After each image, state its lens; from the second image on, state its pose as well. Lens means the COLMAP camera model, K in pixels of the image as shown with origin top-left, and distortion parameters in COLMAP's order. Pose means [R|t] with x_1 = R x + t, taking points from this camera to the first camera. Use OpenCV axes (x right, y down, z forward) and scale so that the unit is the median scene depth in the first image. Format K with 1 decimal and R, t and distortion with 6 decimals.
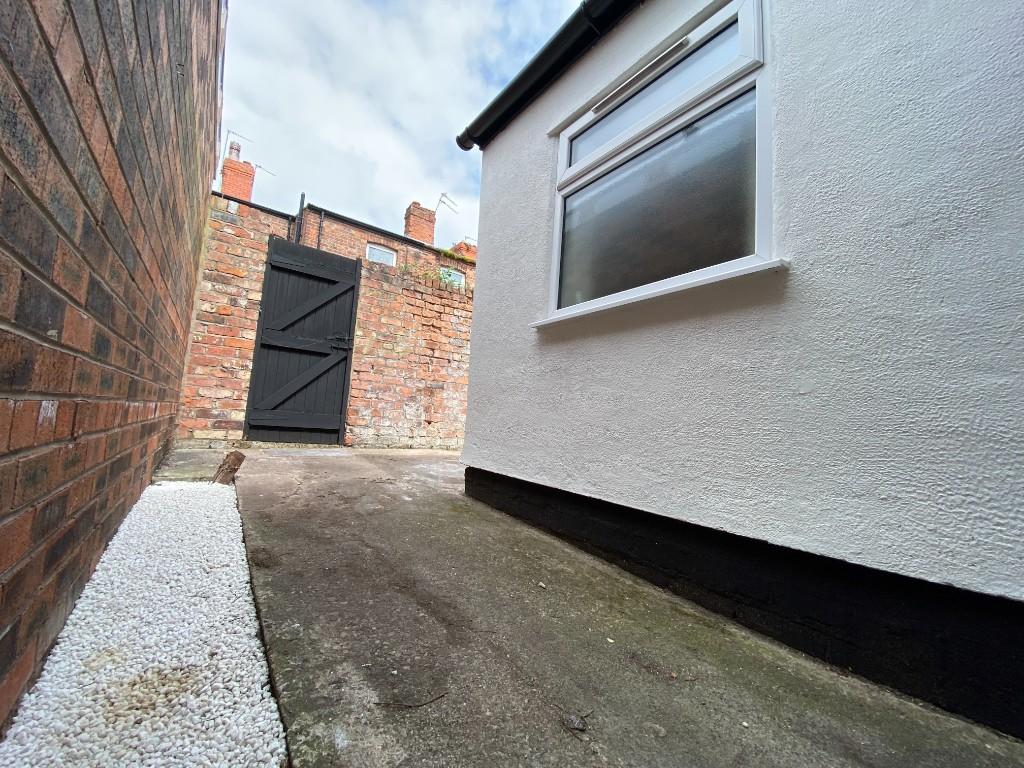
lens RADIAL K [[414.7, 0, 508.9], [0, 414.7, 384.6], [0, 0, 1]] dist [0.019134, -0.021729]
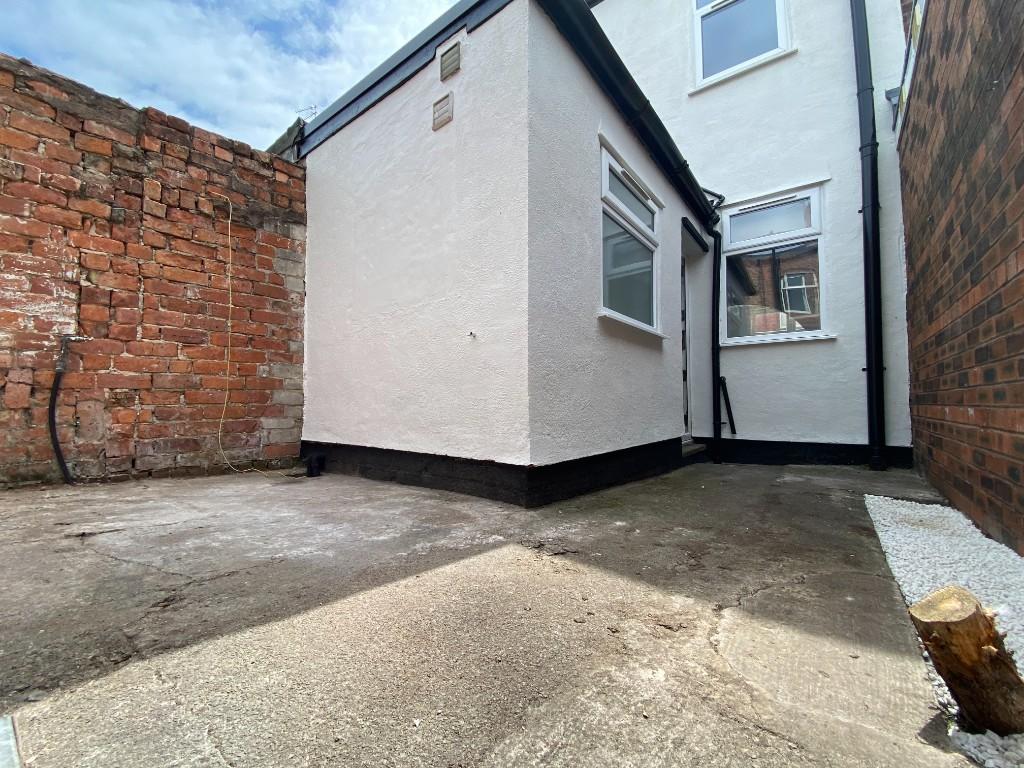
lens RADIAL K [[414.7, 0, 508.9], [0, 414.7, 384.6], [0, 0, 1]] dist [0.019134, -0.021729]
pose [[-0.274865, -0.029137, 0.961041, -0.977816], [-0.108142, 0.994135, -0.000789, 0.074368], [-0.955382, -0.104146, -0.276404, 1.589917]]
